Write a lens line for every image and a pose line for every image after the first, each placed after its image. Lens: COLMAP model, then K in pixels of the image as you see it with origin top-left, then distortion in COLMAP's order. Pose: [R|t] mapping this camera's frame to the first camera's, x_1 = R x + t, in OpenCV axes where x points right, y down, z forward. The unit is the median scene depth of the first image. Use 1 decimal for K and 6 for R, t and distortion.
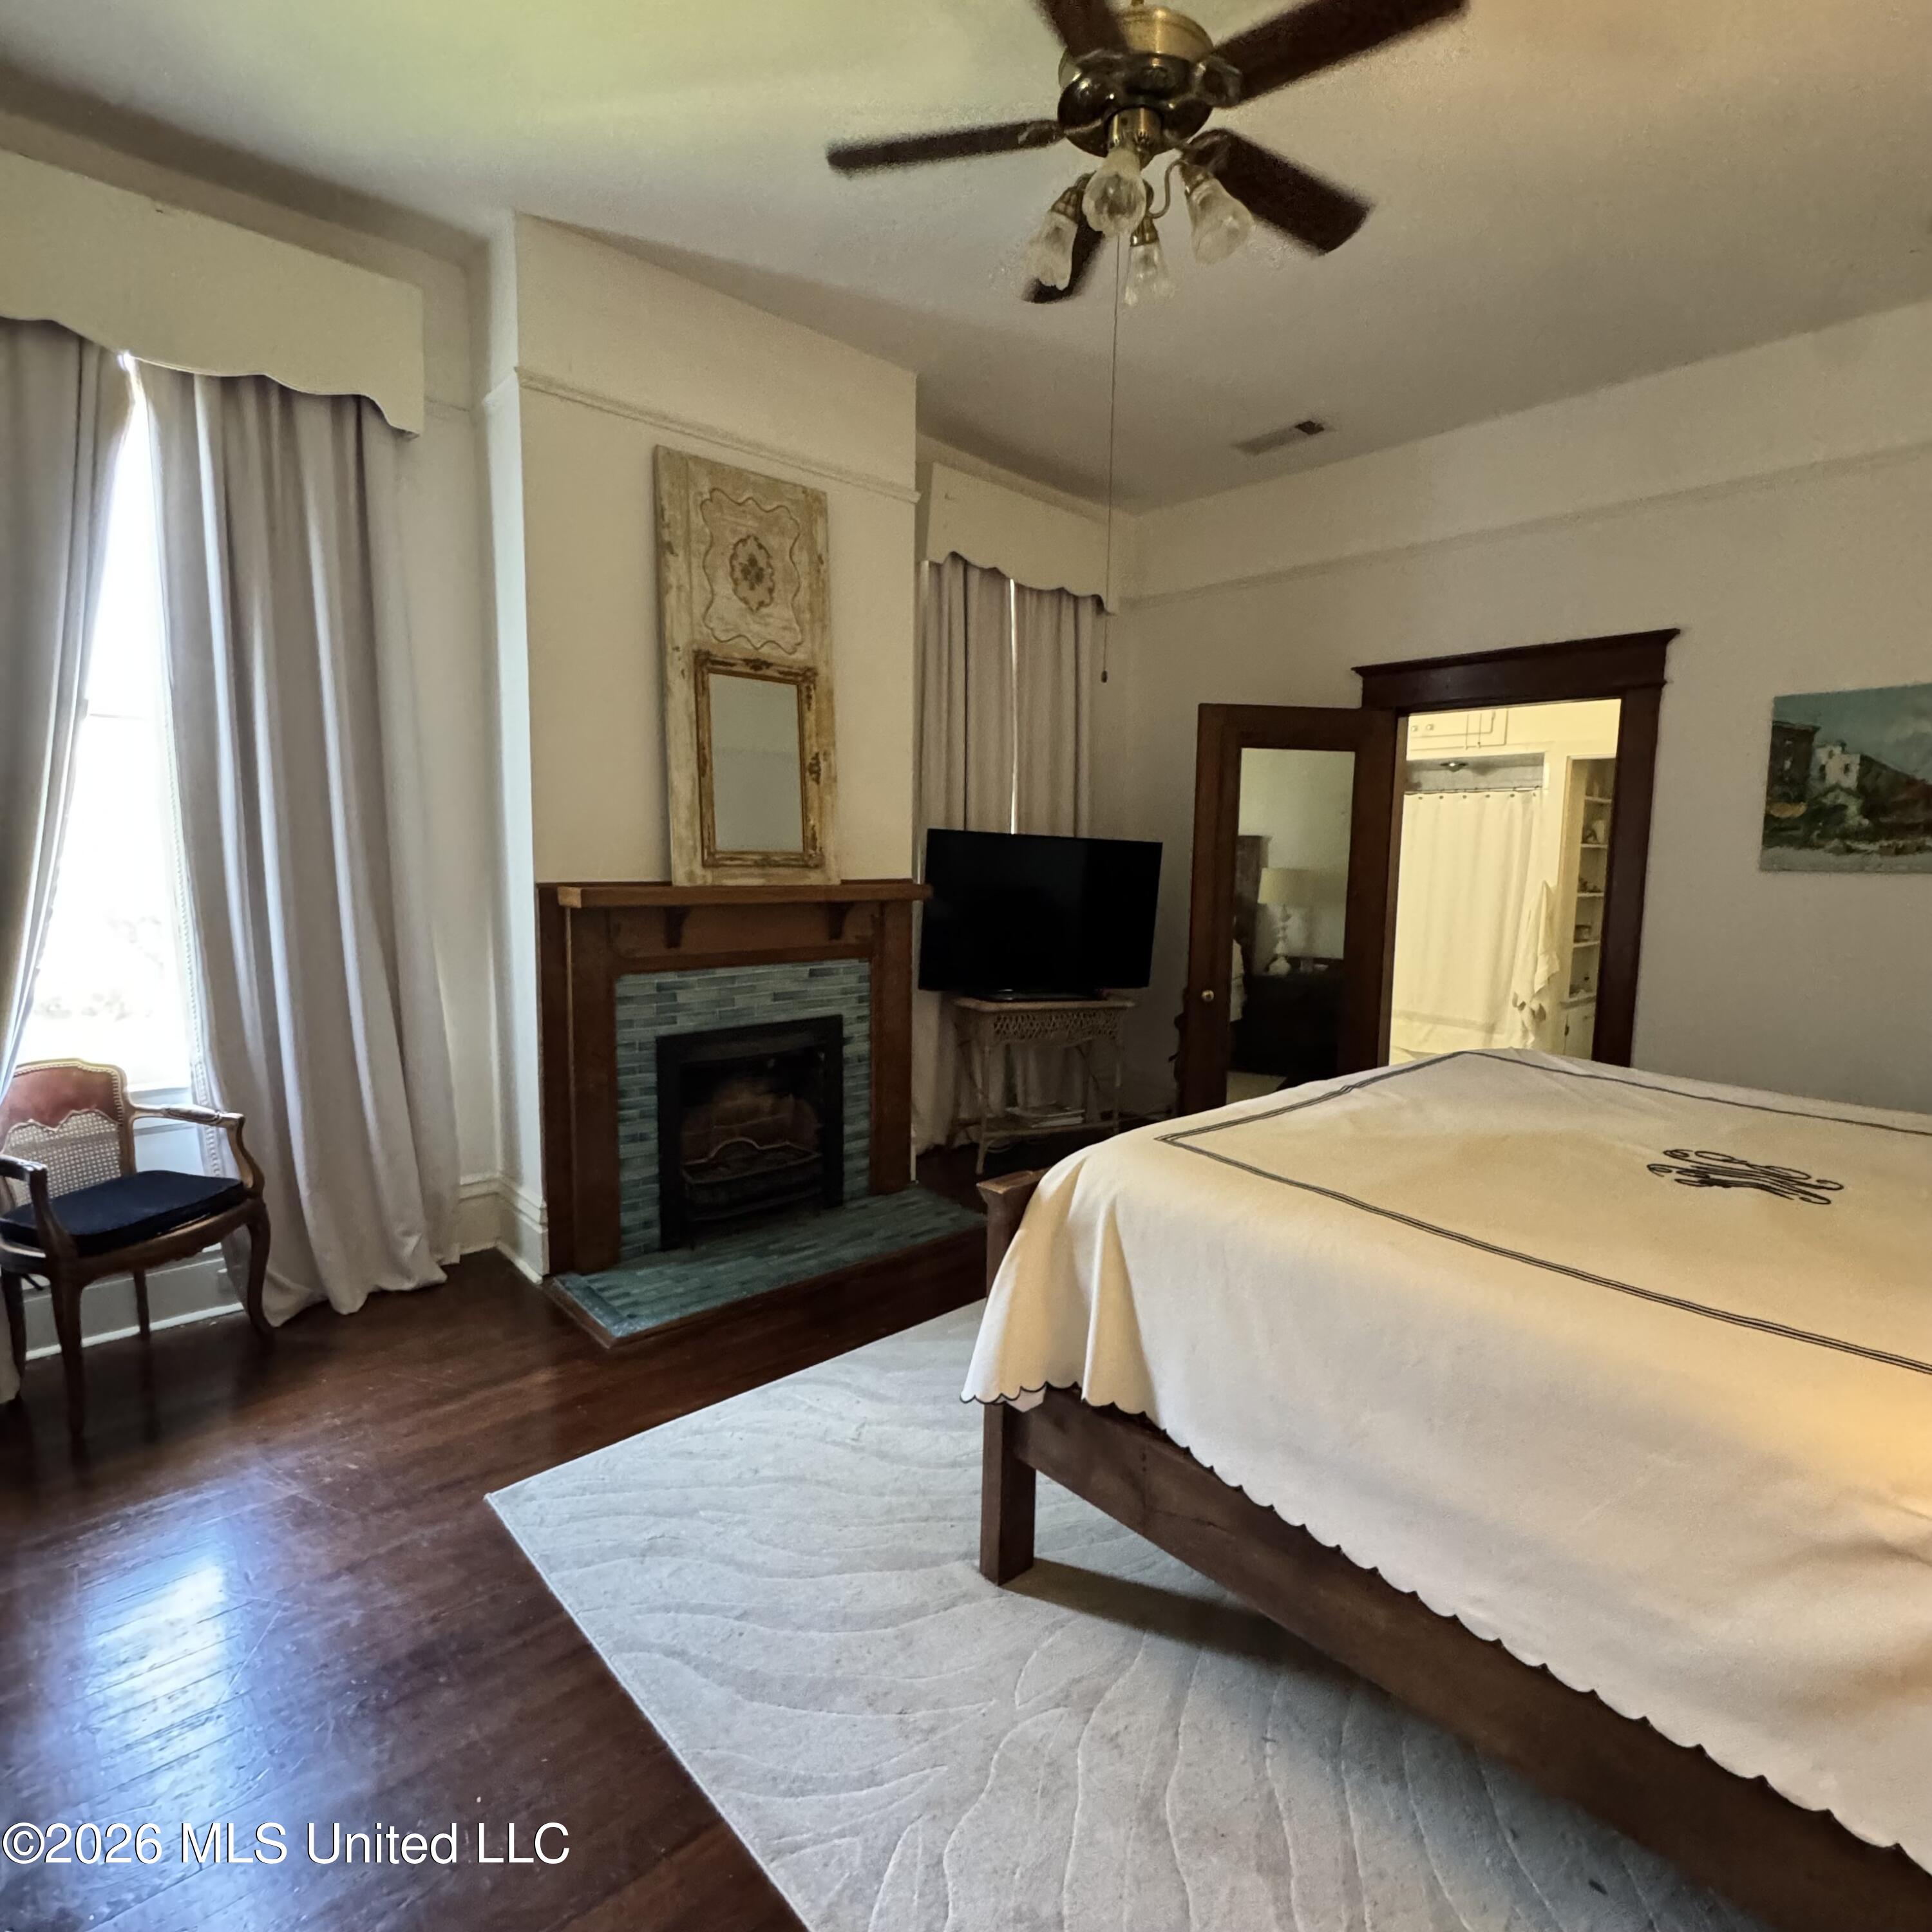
lens RADIAL K [[1033.1, 0, 972.3], [0, 1033.1, 969.2], [0, 0, 1]] dist [-0.002326, -0.000318]
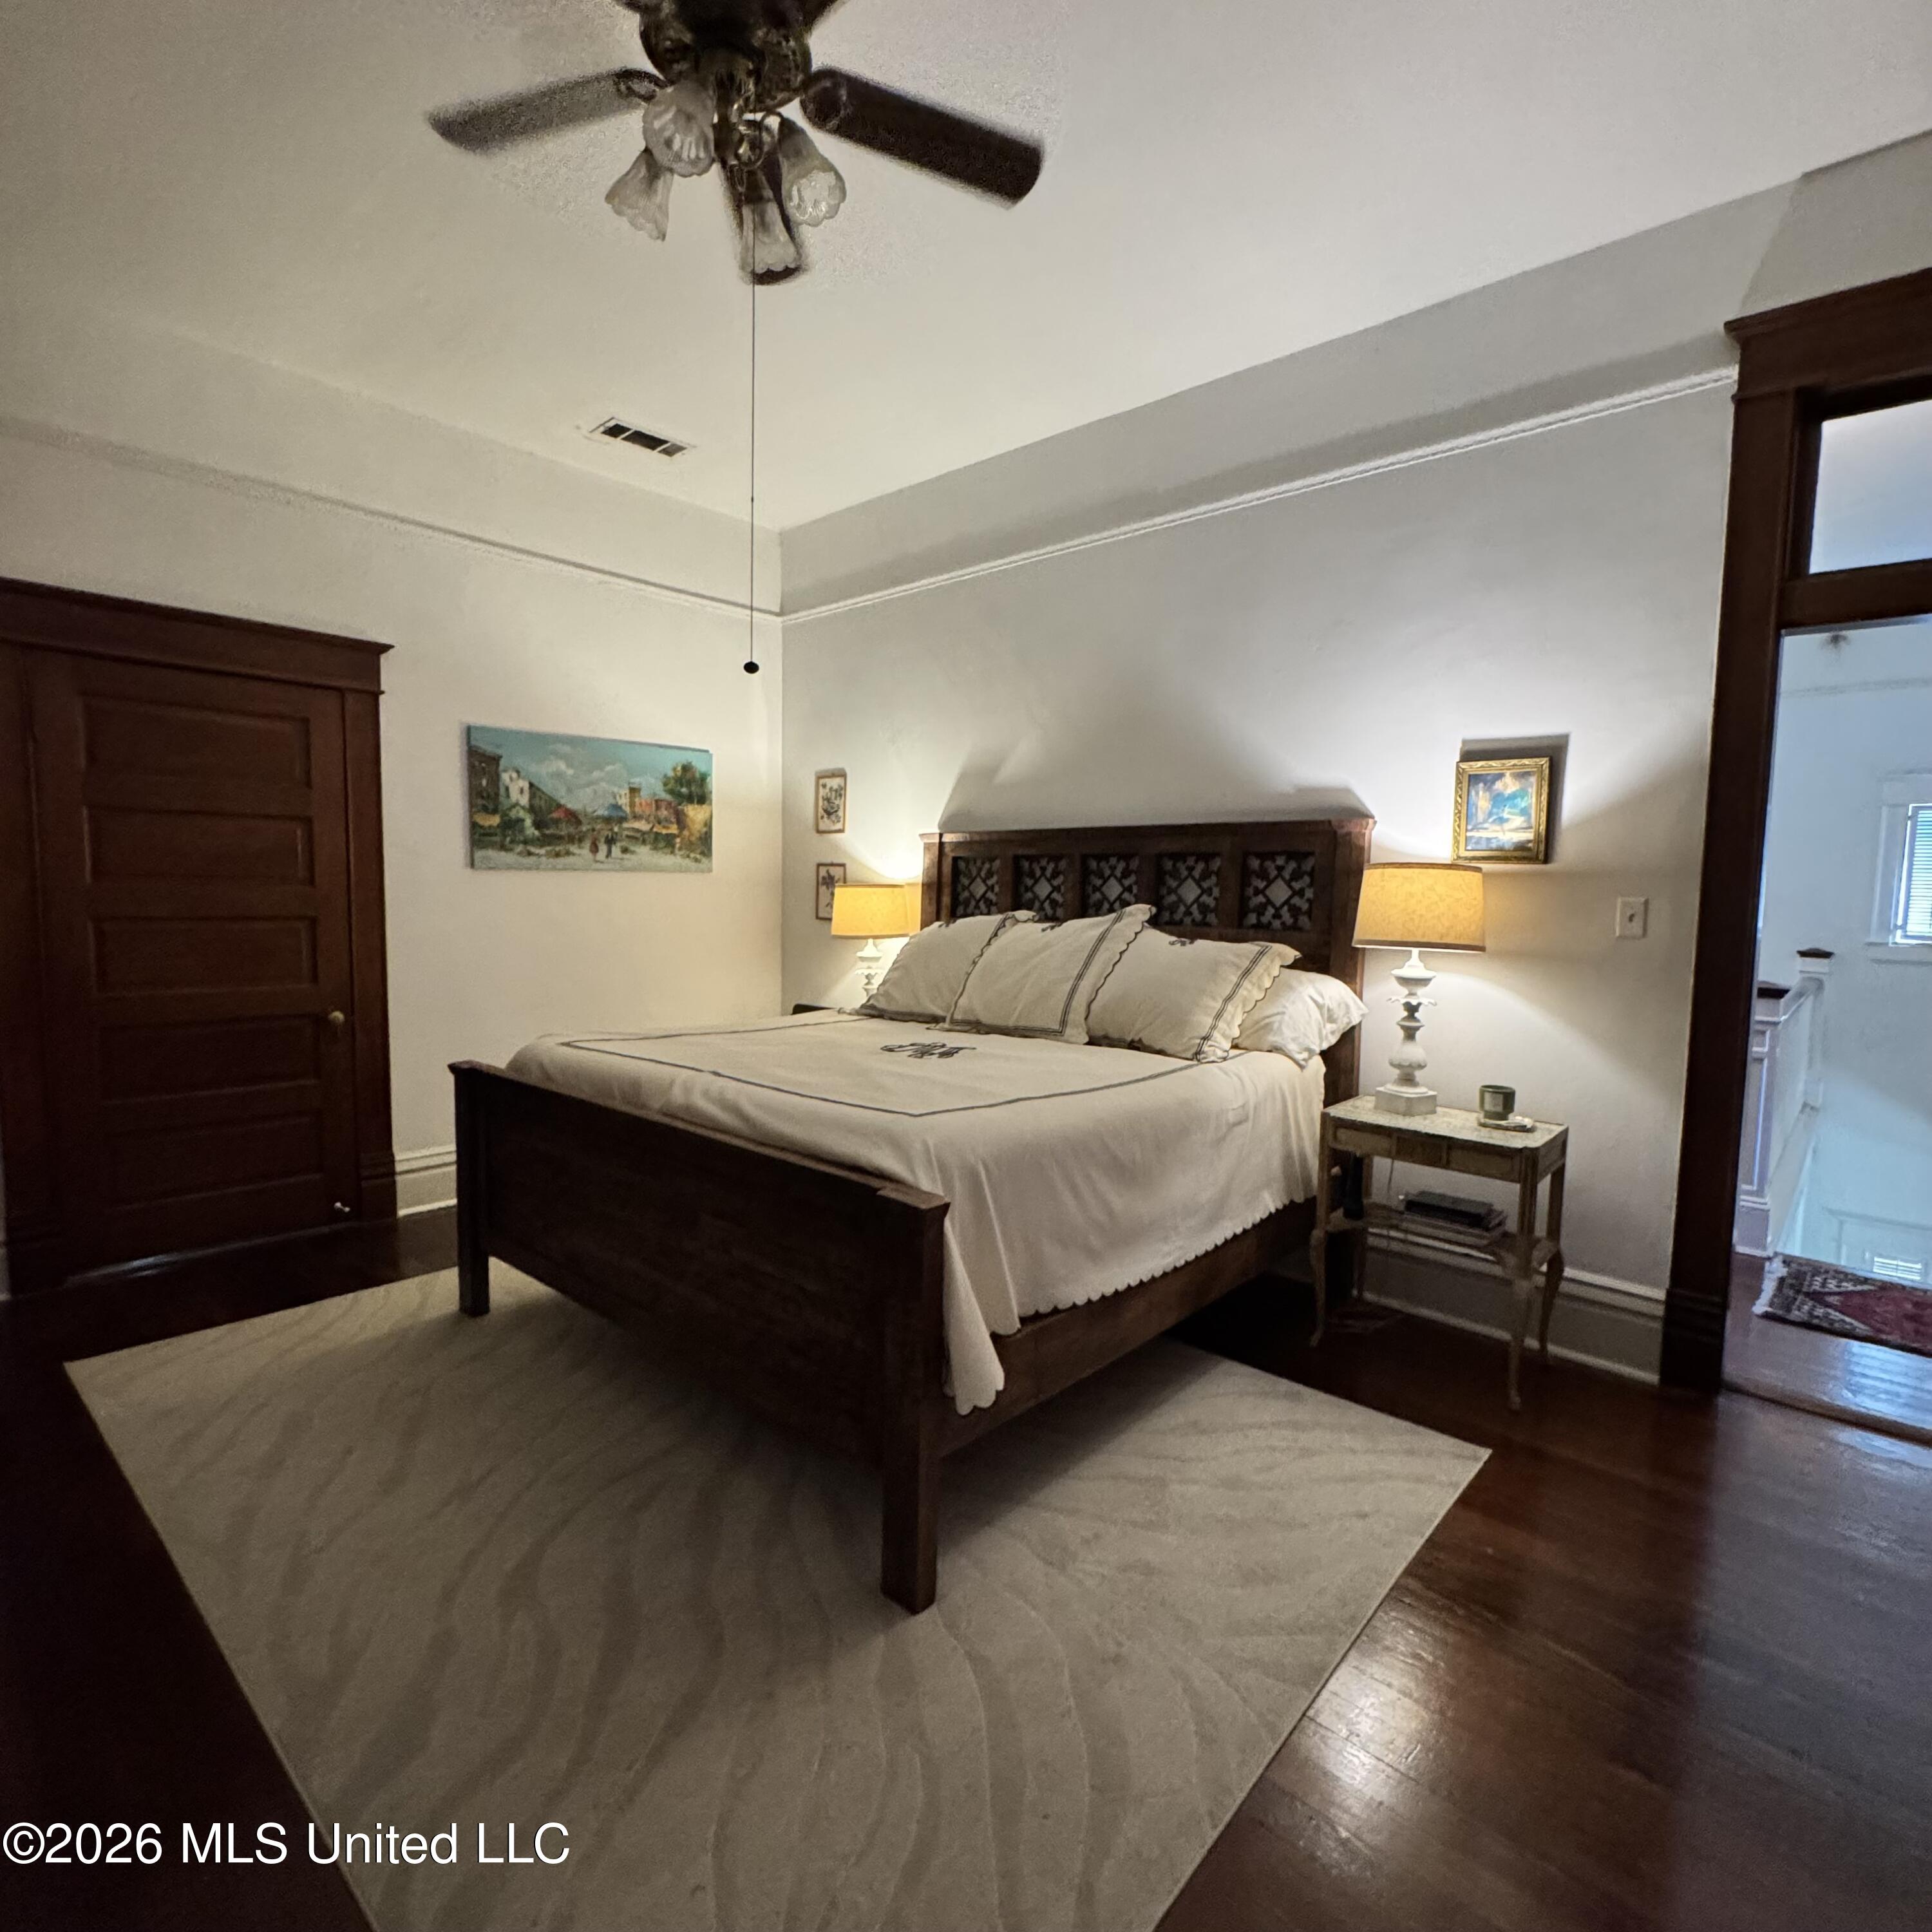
lens RADIAL K [[1033.1, 0, 968.5], [0, 1033.1, 964.3], [0, 0, 1]] dist [-0.002326, -0.000318]
pose [[-0.098015, -0.092431, 0.990883, -0.516855], [0.094845, 0.990278, 0.101757, -0.056184], [-0.990655, 0.103954, -0.088295, 0.575168]]
